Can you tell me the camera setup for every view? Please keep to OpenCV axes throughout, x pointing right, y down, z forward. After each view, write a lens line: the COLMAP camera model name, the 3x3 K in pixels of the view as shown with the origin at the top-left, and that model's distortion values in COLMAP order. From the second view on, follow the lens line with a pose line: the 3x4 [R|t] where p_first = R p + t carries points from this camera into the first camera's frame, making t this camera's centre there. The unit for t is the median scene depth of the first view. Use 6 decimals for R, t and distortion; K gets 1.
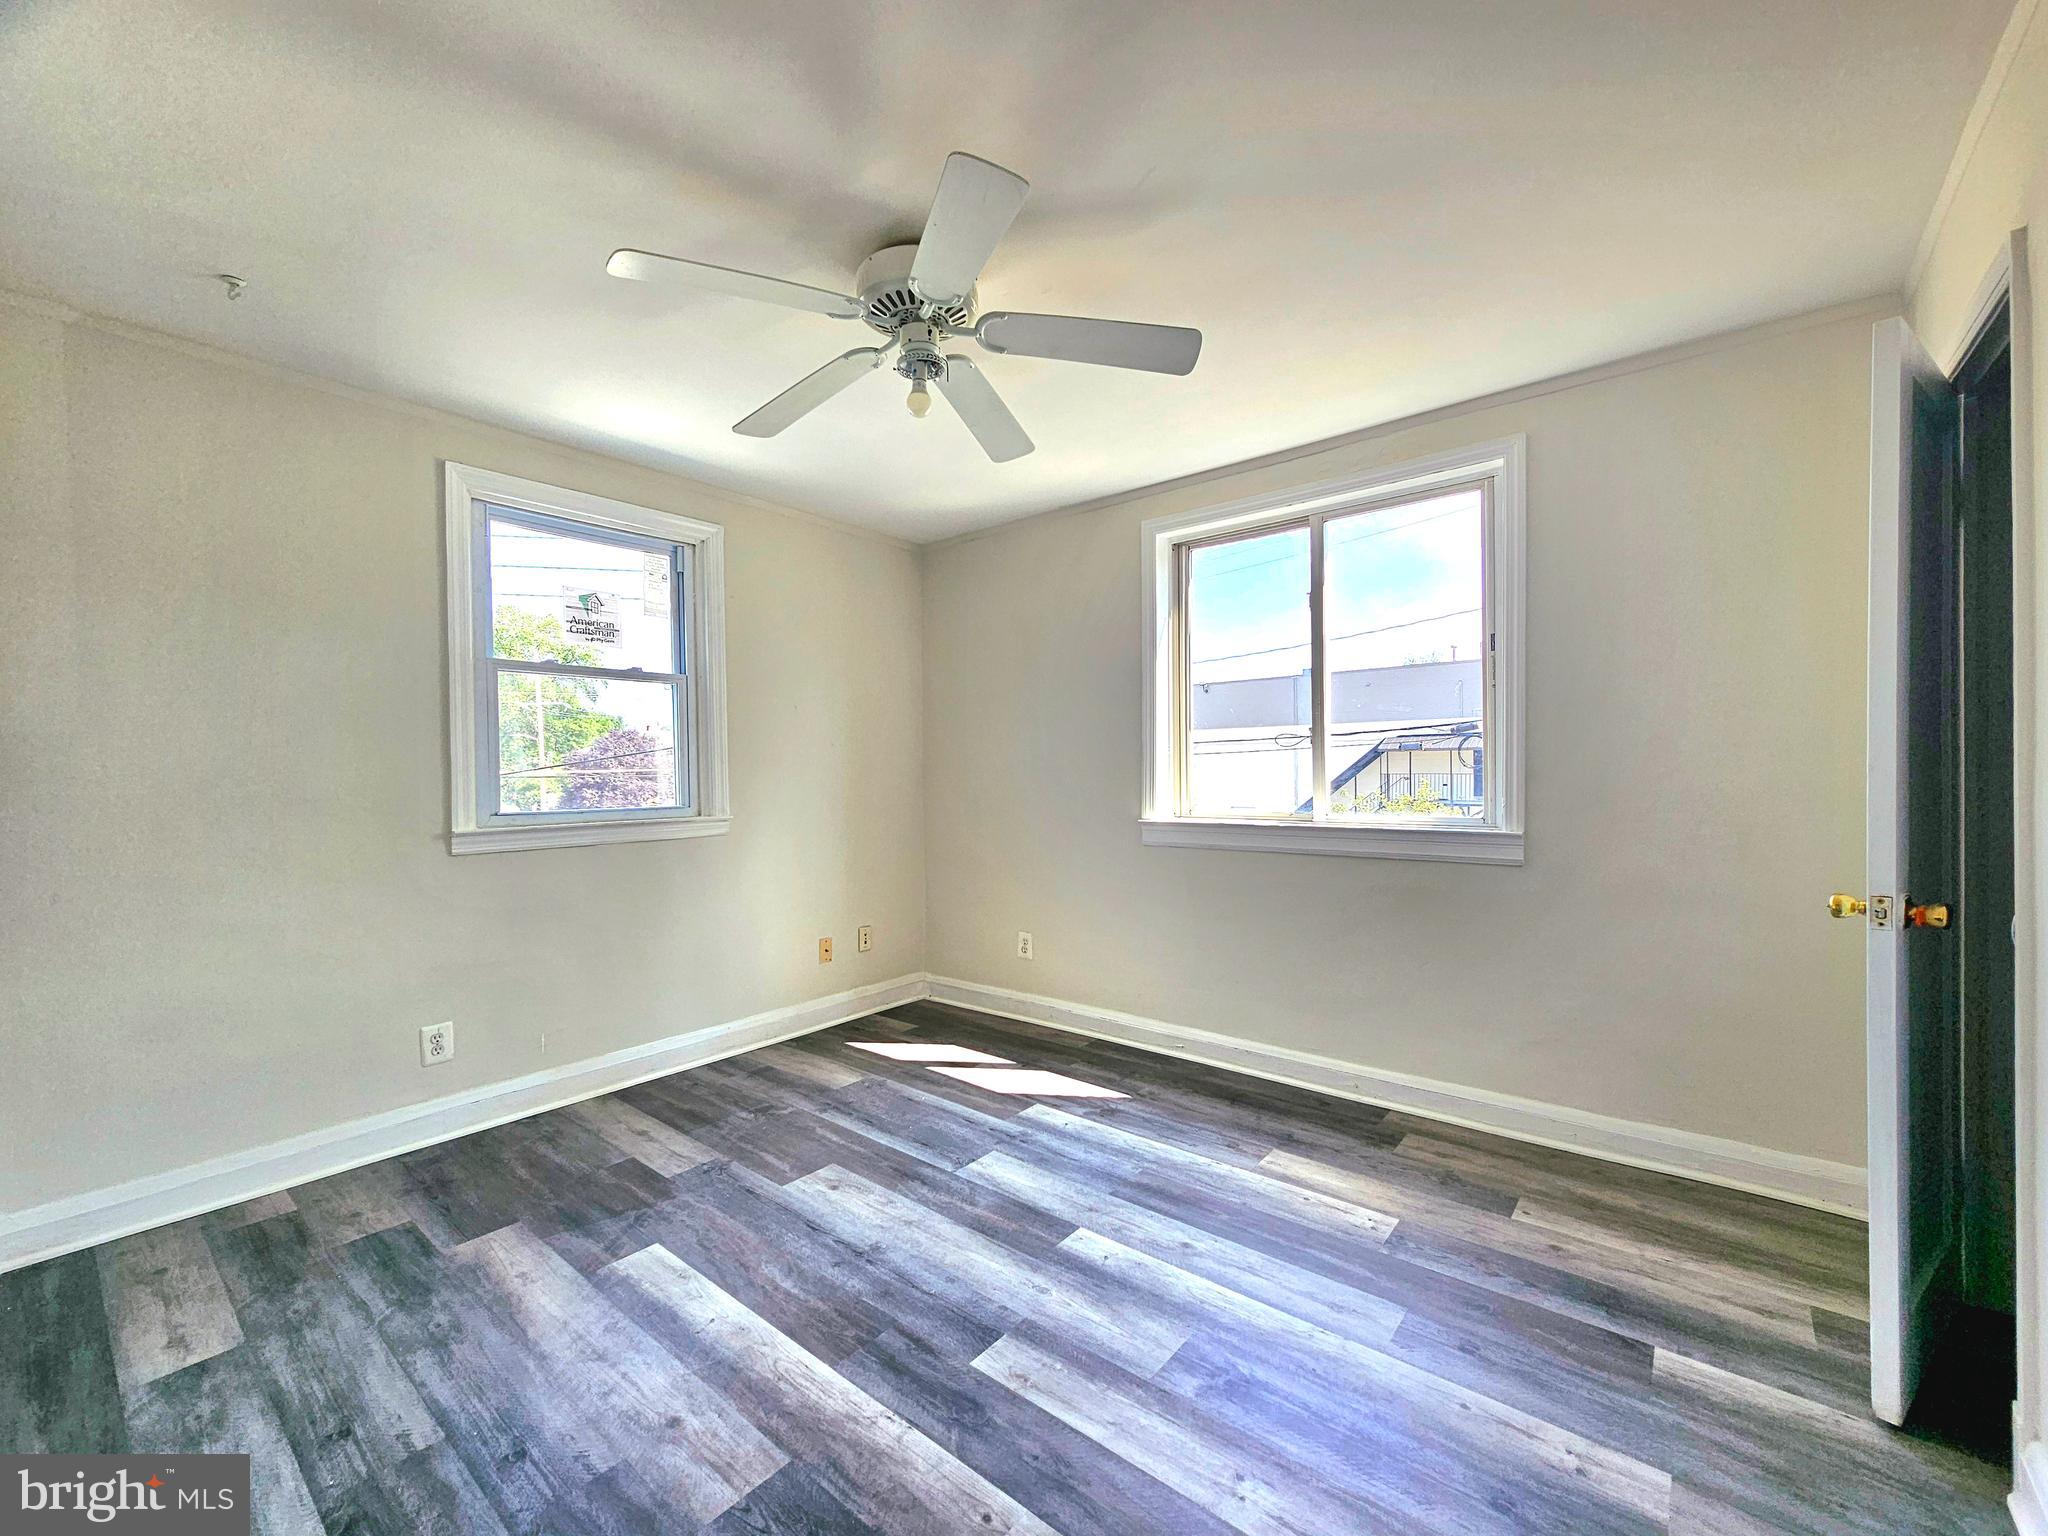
lens RADIAL K [[842.6, 0, 1030.7], [0, 842.6, 777.0], [0, 0, 1]] dist [0.012316, 0.000935]
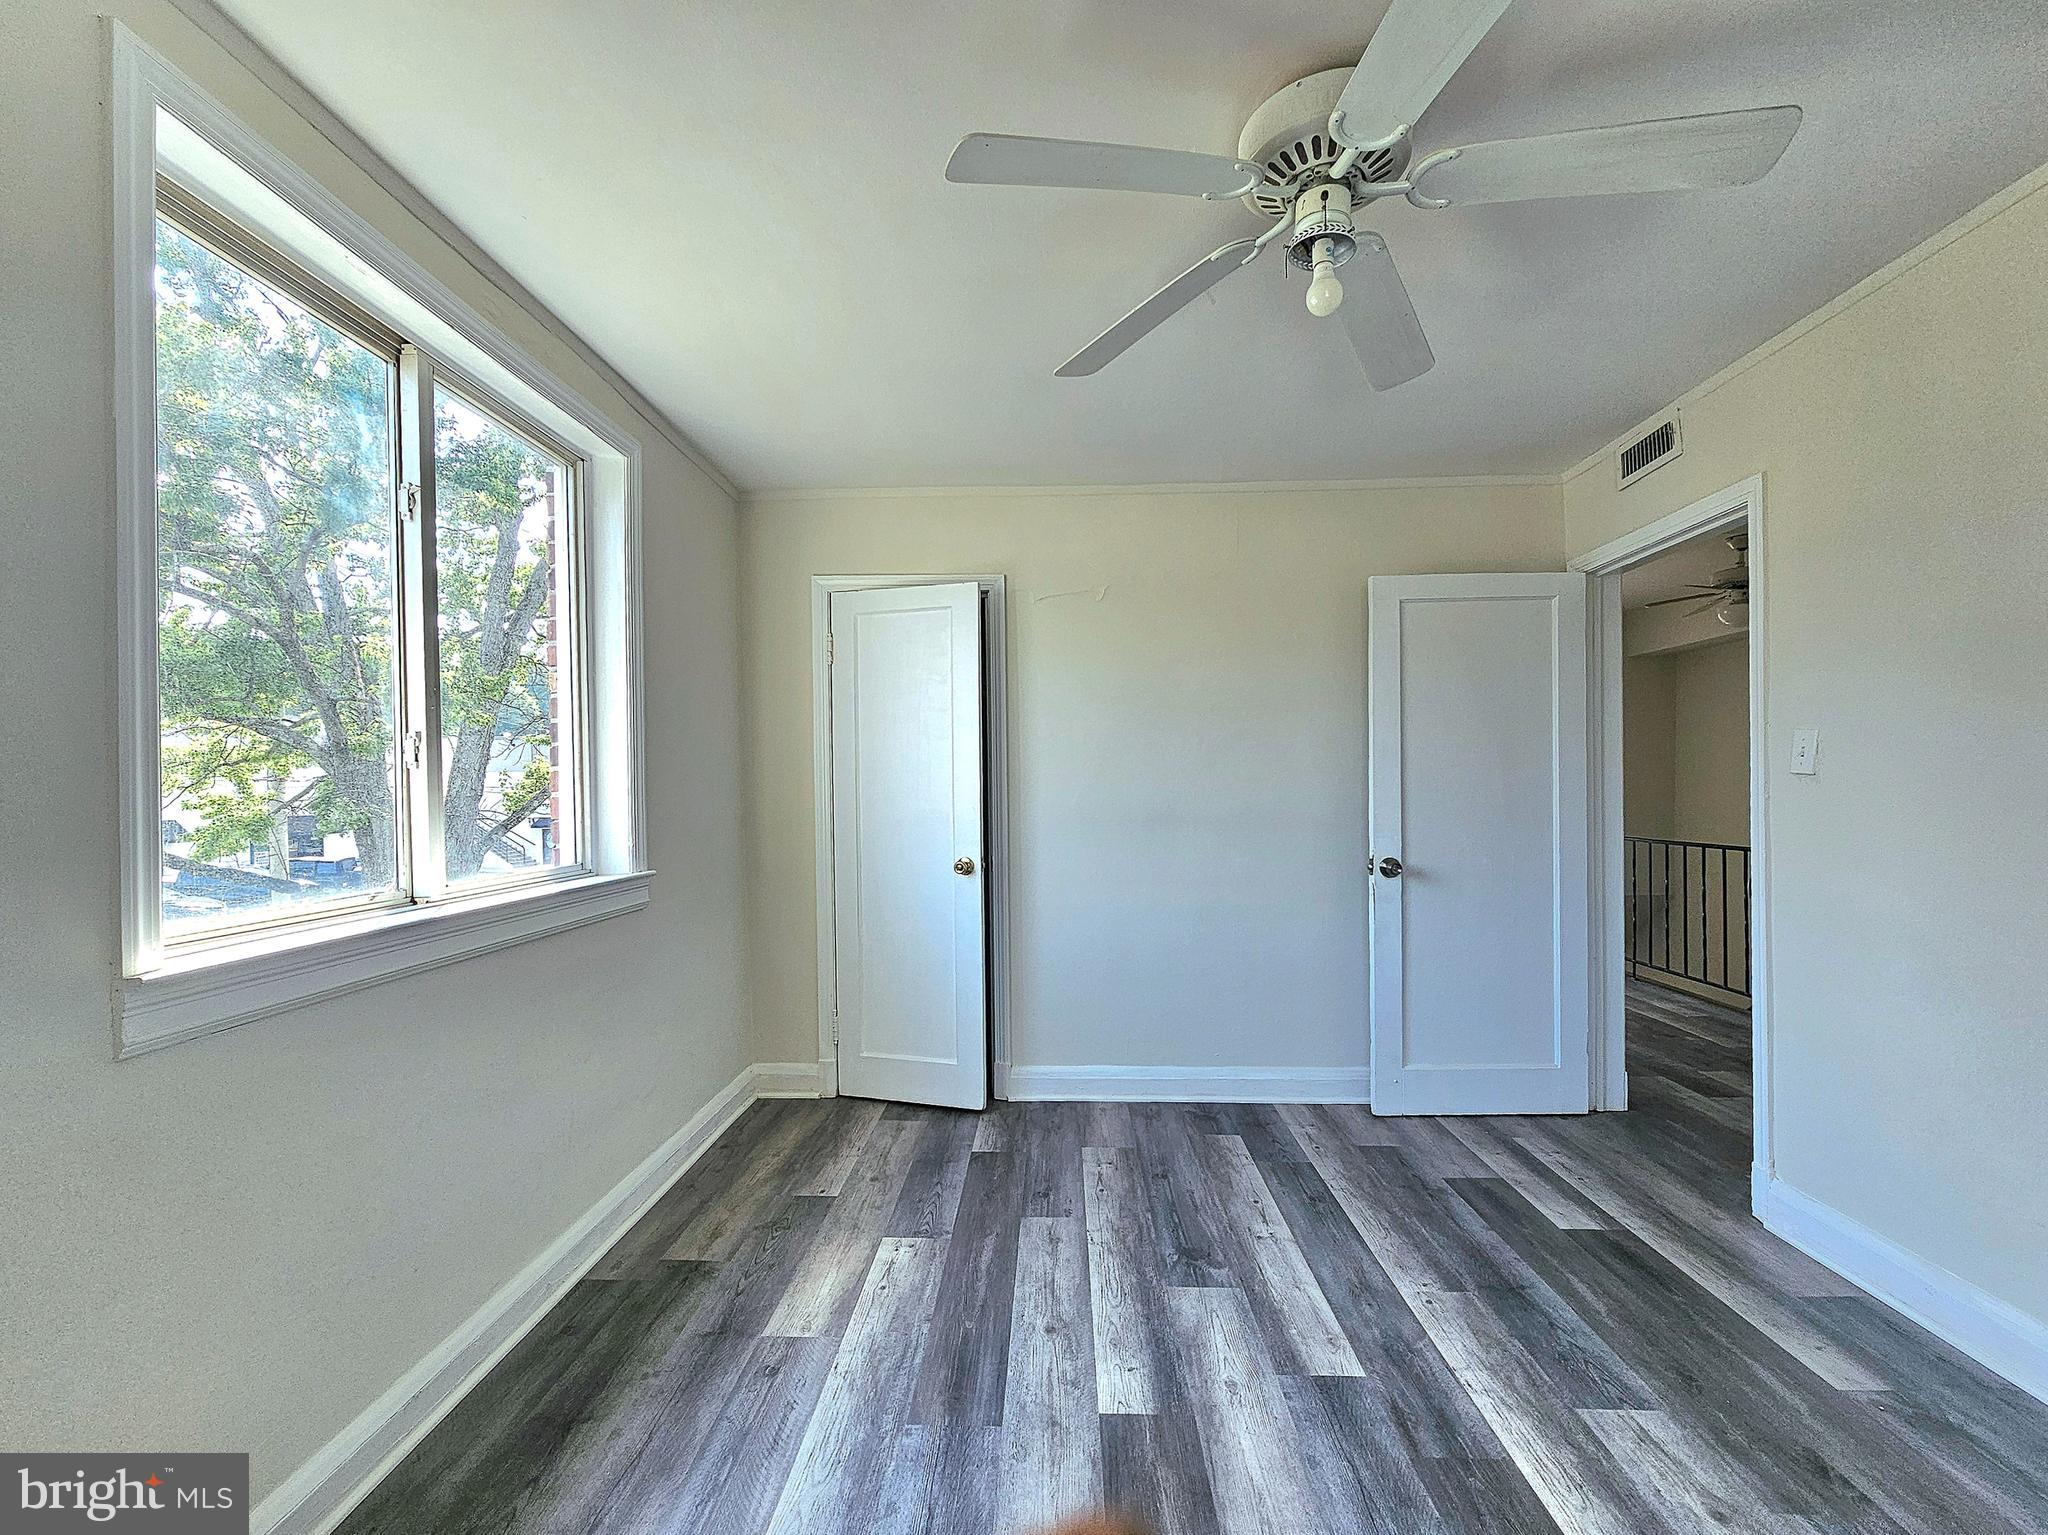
lens RADIAL K [[842.6, 0, 1020.1], [0, 842.6, 796.2], [0, 0, 1]] dist [0.012316, 0.000935]
pose [[-0.589214, 0.010191, 0.807912, -0.557070], [0.024891, 0.999675, 0.005543, -0.018521], [-0.807593, 0.023376, -0.589277, 1.624315]]
